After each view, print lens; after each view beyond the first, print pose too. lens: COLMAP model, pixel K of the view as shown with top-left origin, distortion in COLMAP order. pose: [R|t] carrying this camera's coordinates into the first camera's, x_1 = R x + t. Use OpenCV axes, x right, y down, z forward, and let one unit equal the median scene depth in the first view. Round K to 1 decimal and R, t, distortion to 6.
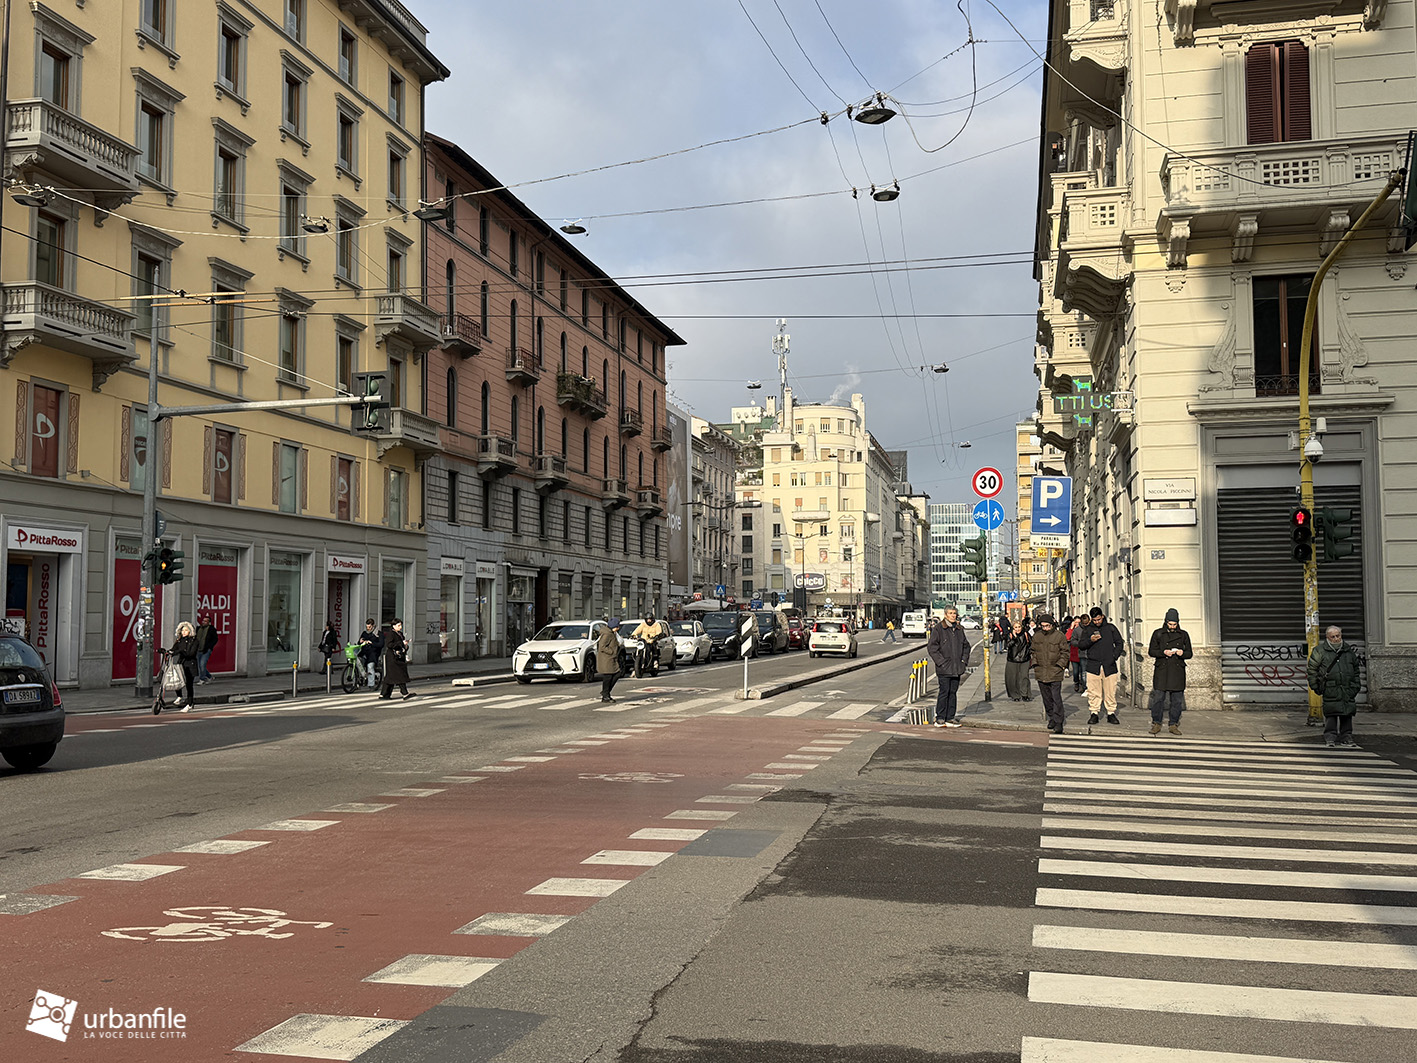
lens RADIAL K [[1393.3, 0, 708.5], [0, 1393.3, 531.5], [0, 0, 1]] dist [0.148525, 0.002892]
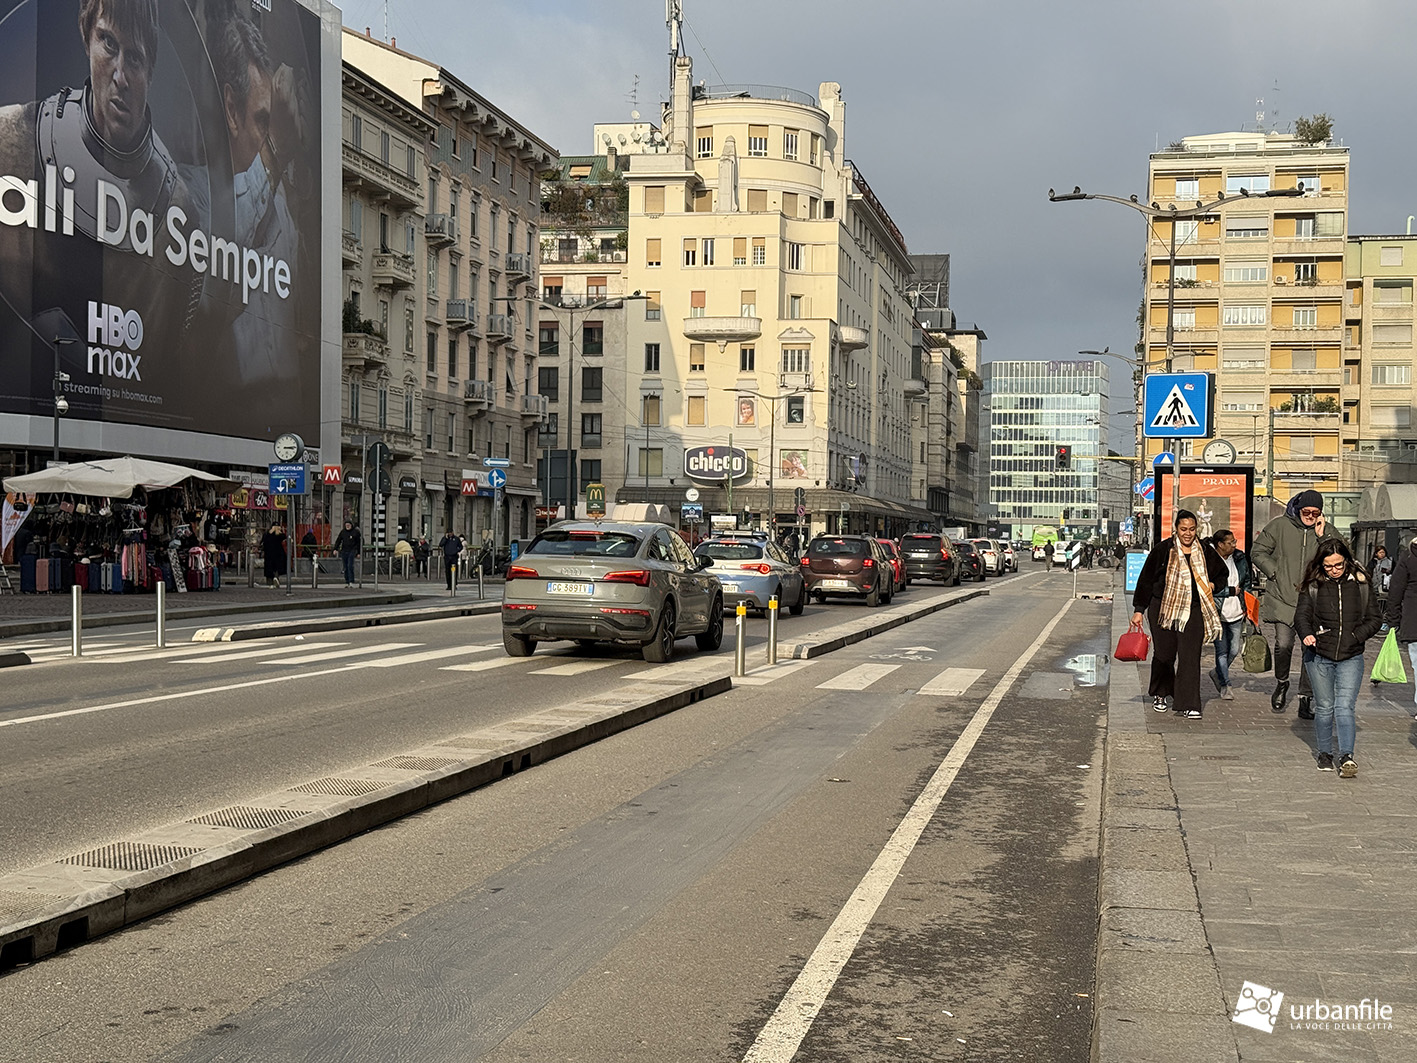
lens RADIAL K [[1972.2, 0, 708.5], [0, 1972.2, 531.5], [0, 0, 1]] dist [0.135395, -0.069122]
pose [[0.999676, 0.022634, 0.011654, 0.061856], [-0.023270, 0.998063, 0.057696, 0.019716], [-0.010326, -0.057948, 0.998266, 0.309901]]
